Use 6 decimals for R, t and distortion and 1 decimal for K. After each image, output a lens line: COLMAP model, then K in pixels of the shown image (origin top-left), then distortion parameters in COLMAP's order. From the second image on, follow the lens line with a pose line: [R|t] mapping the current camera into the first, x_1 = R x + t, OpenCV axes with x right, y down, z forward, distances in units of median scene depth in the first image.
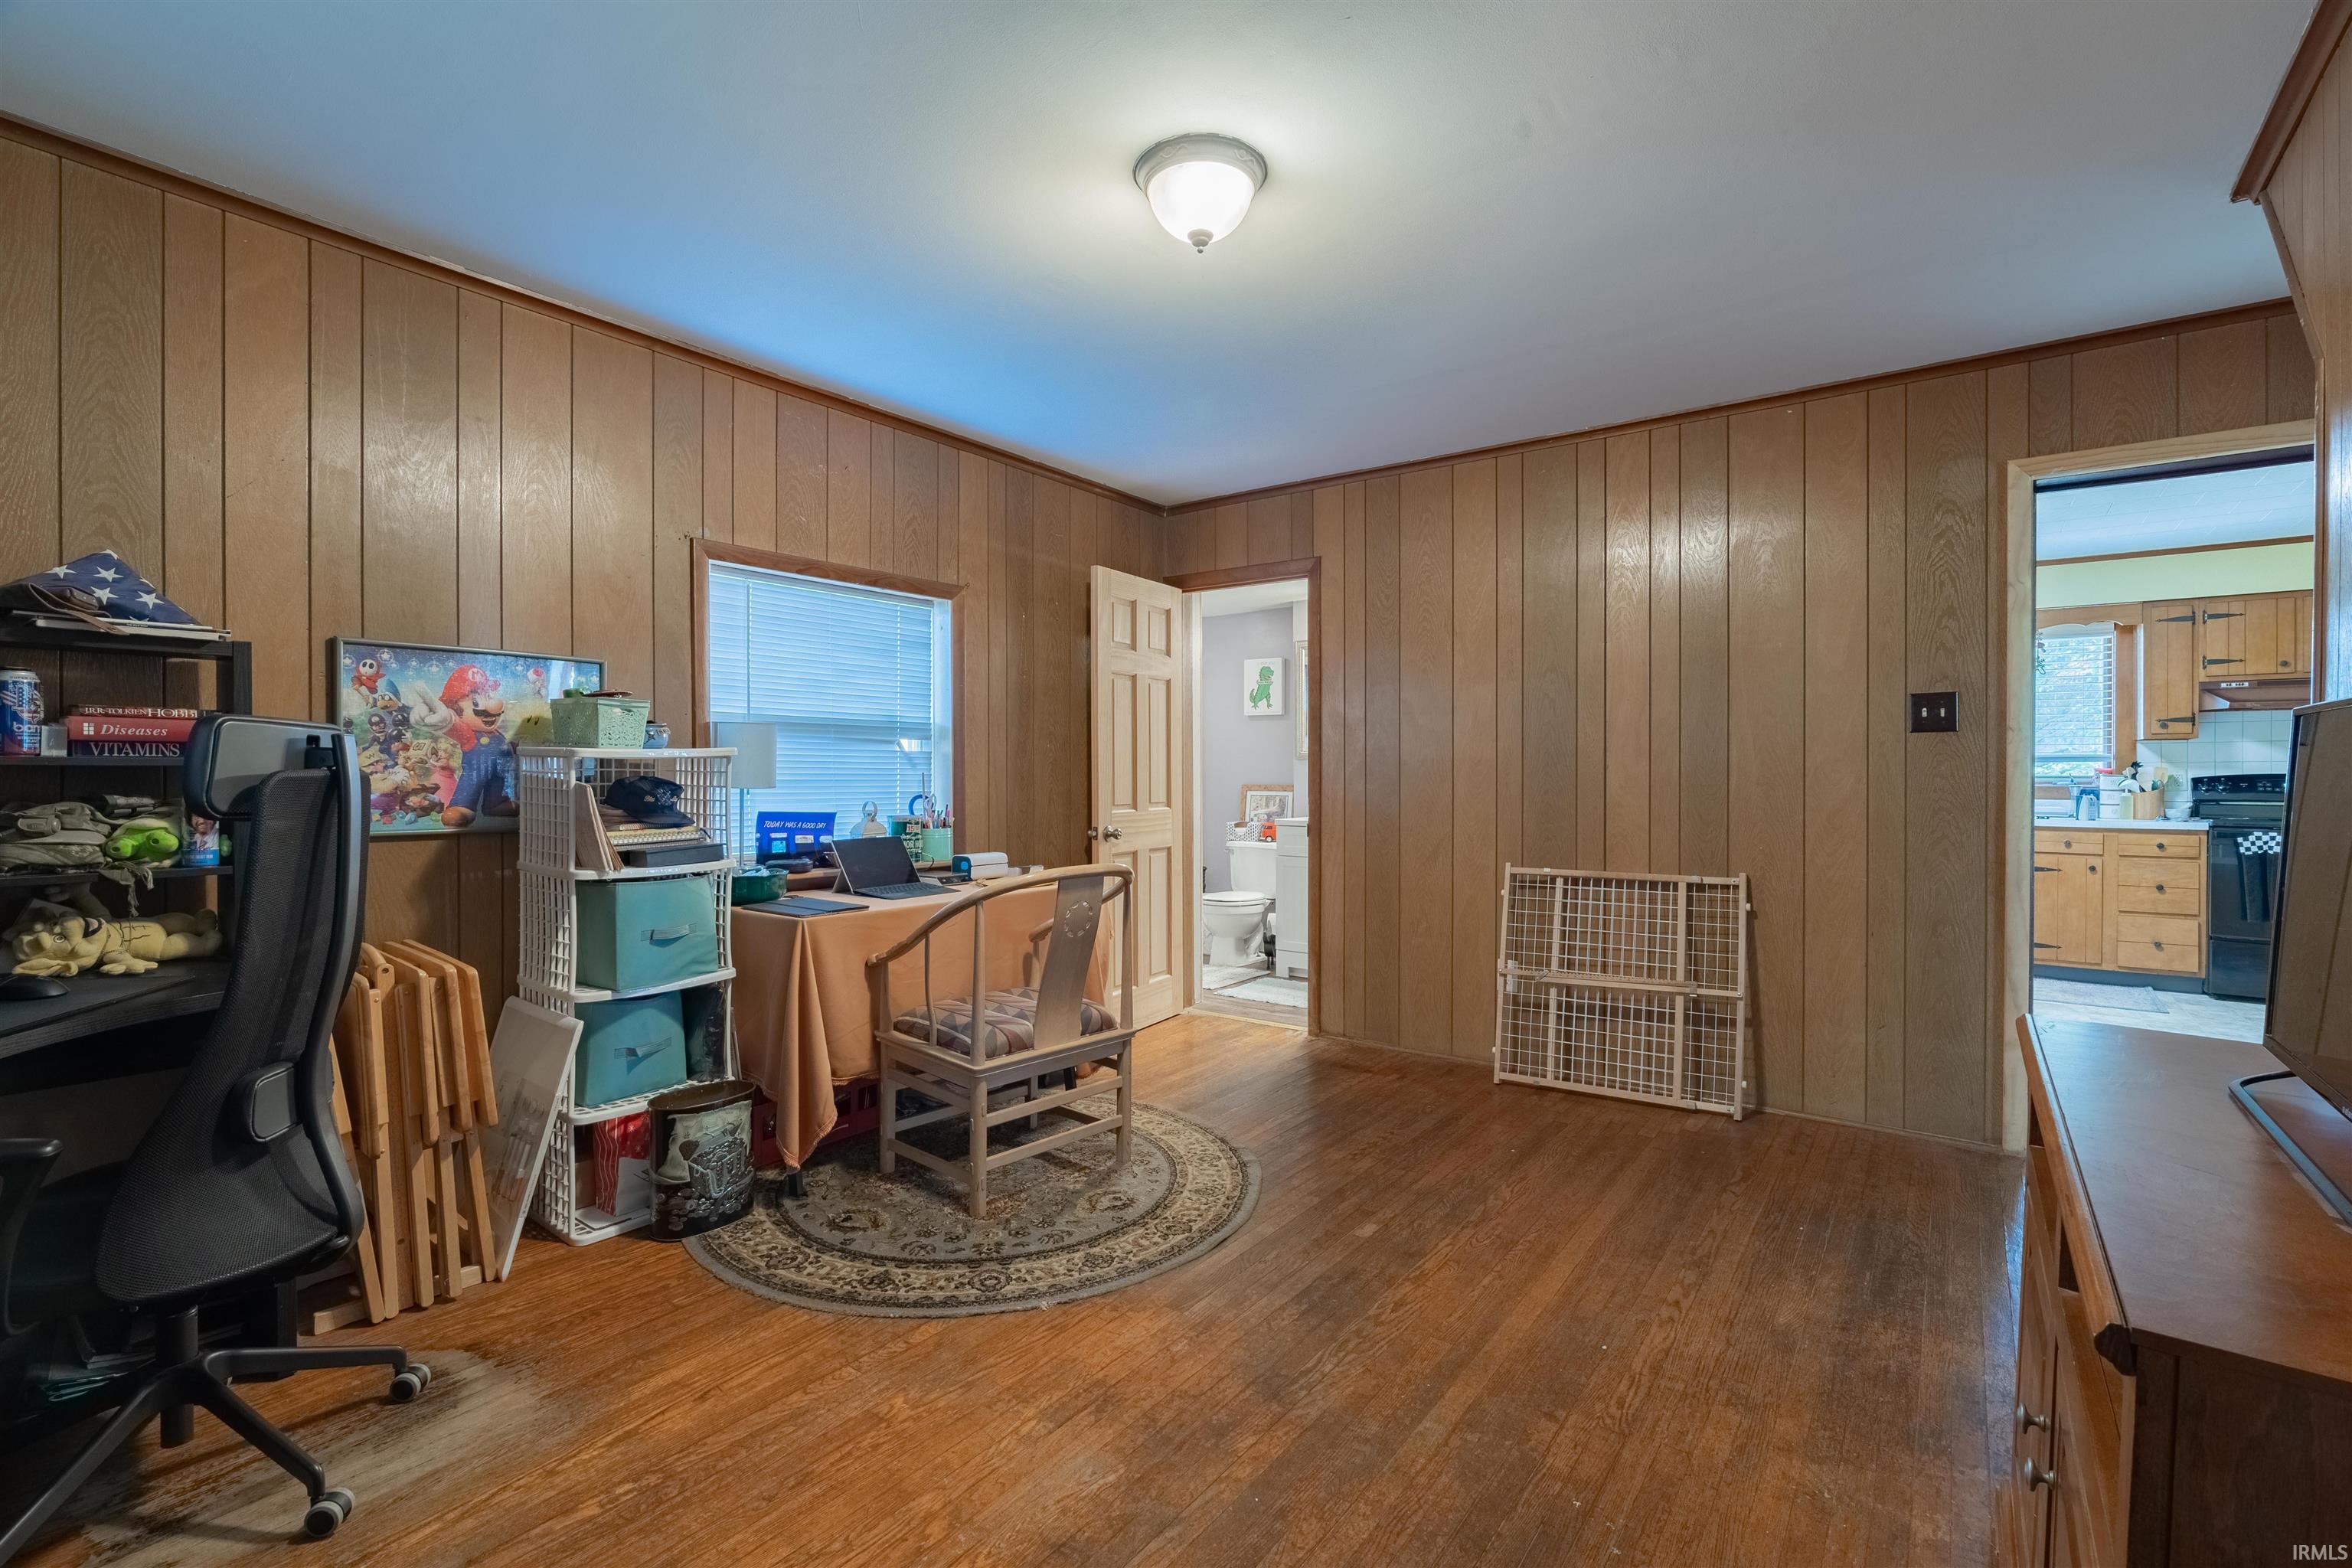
lens RADIAL K [[1076.8, 0, 1176.0], [0, 1076.8, 776.8], [0, 0, 1]] dist [-0.006326, 0.000147]
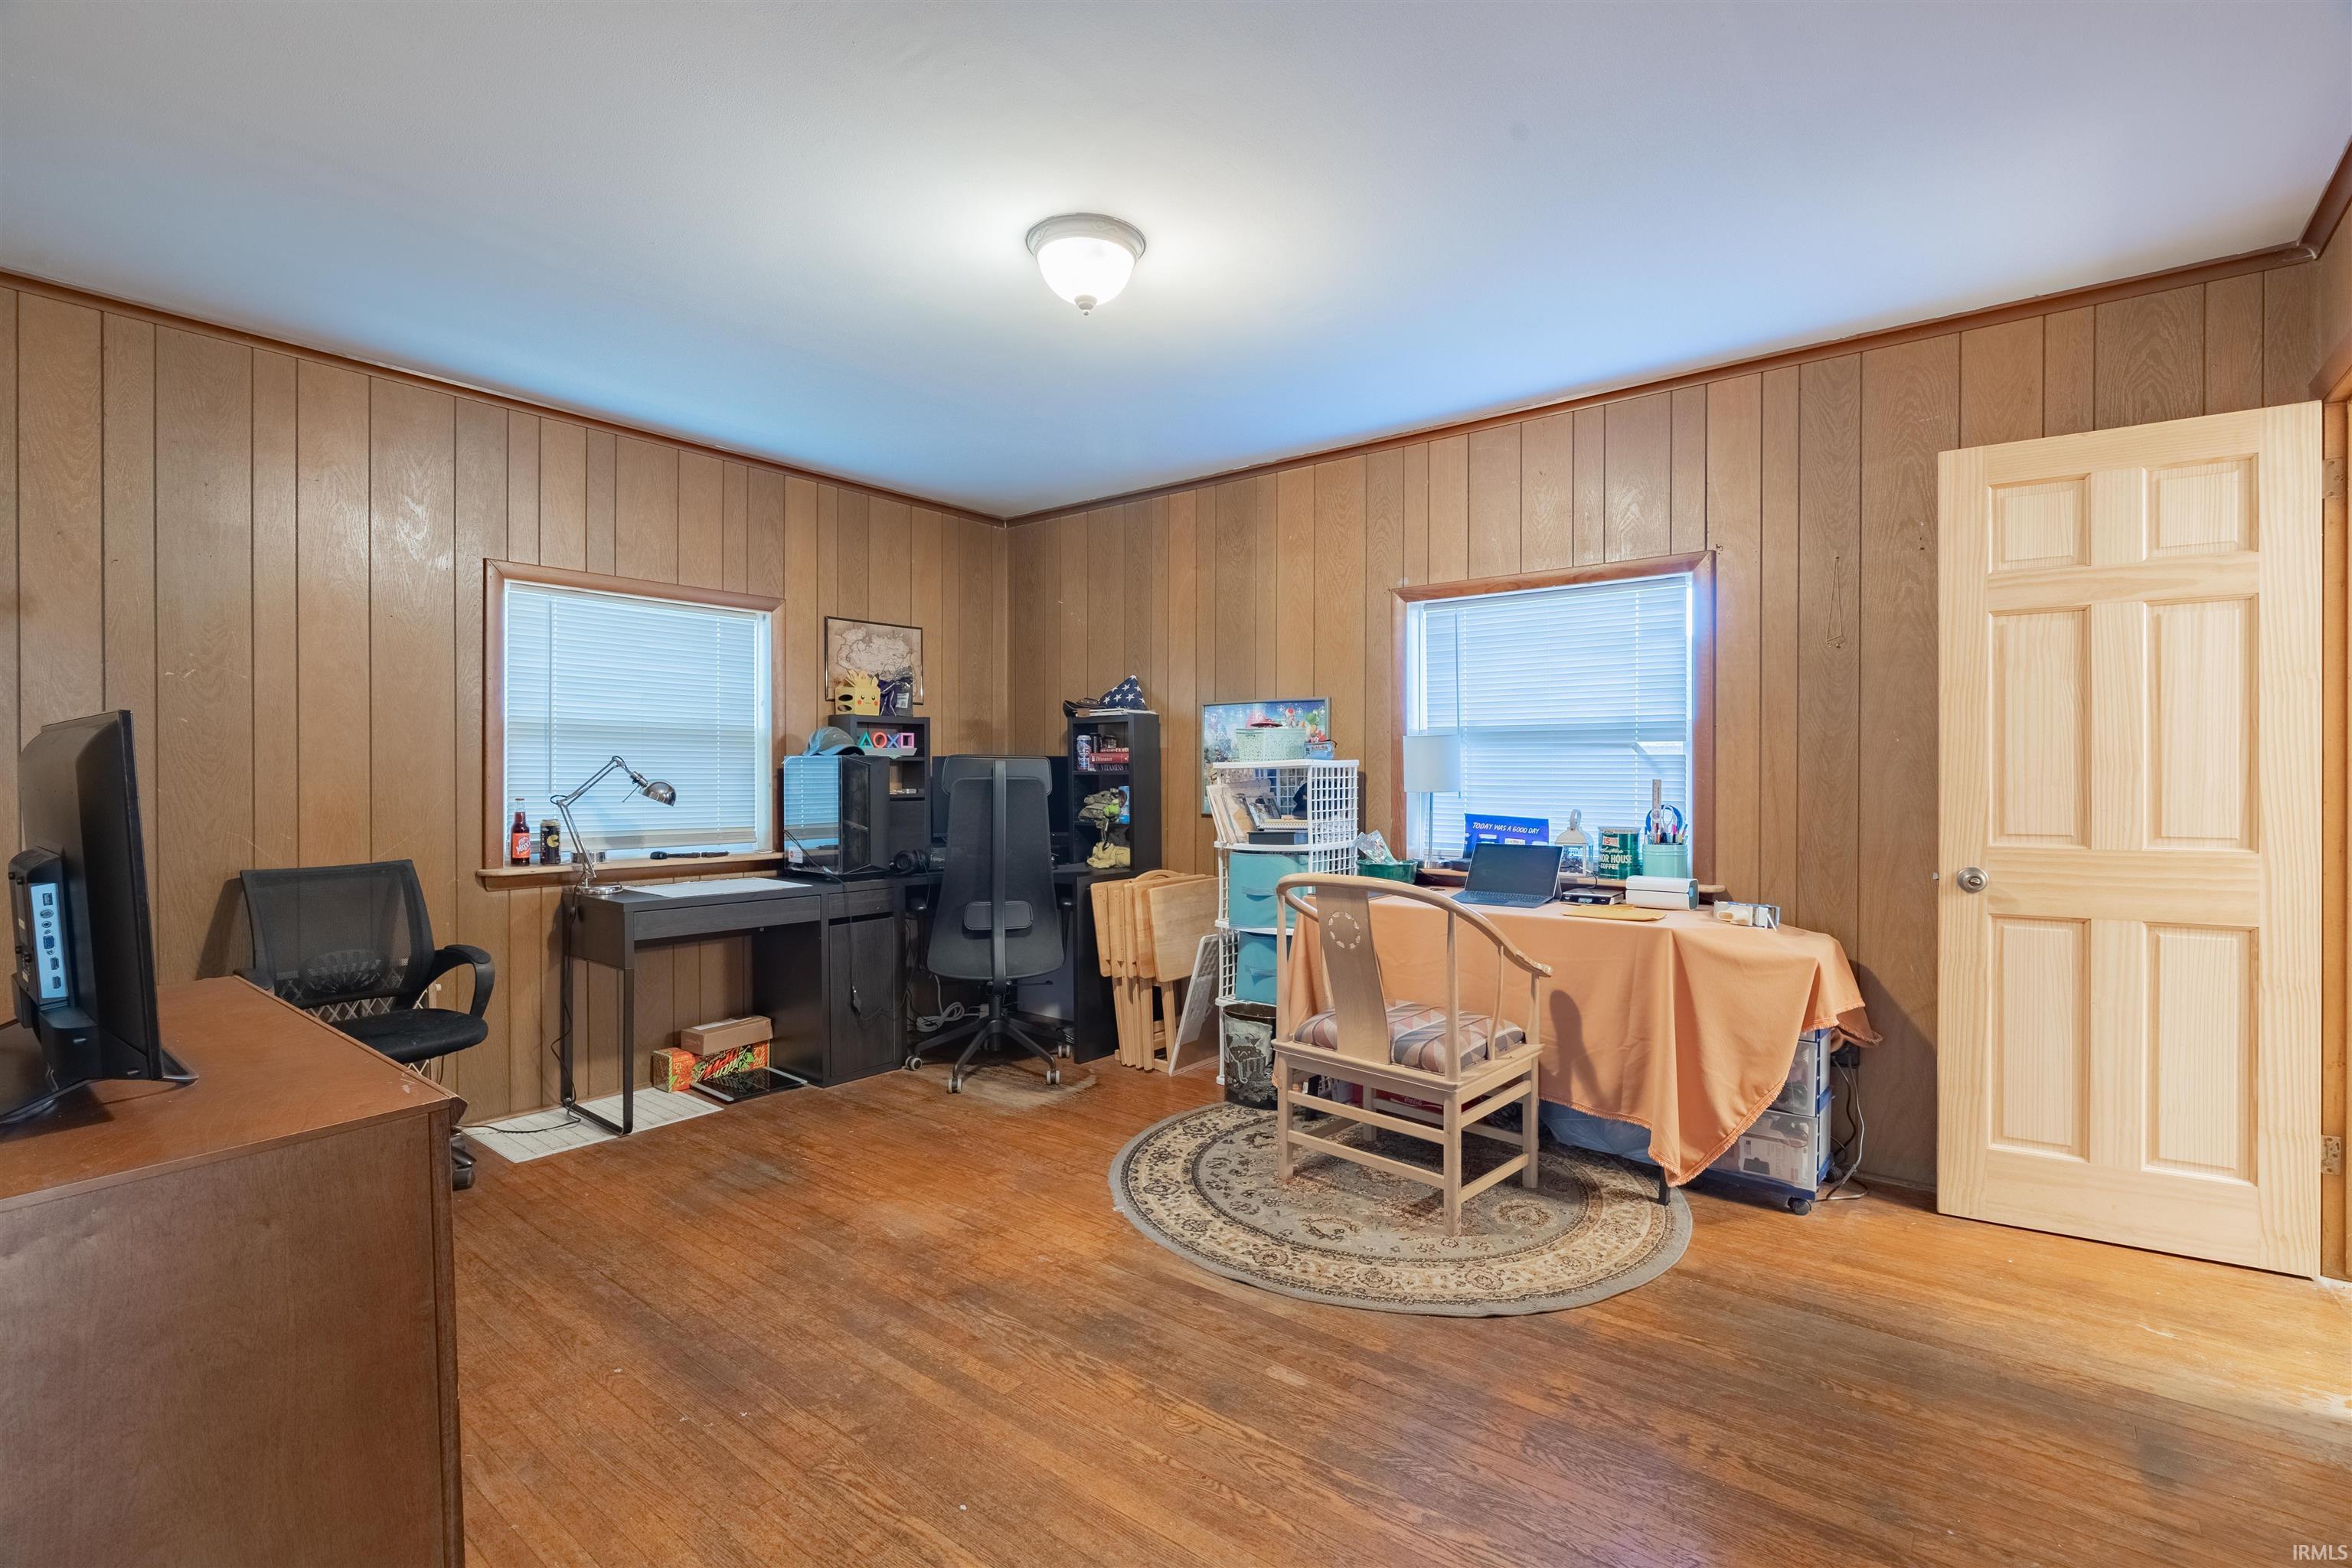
lens RADIAL K [[1076.8, 0, 1176.0], [0, 1076.8, 776.8], [0, 0, 1]] dist [-0.006326, 0.000147]
pose [[-0.050428, -0.000486, -0.998728, 0.984219], [-0.005079, 0.999987, -0.000231, -0.005442], [0.998715, 0.005061, -0.050429, 0.995184]]
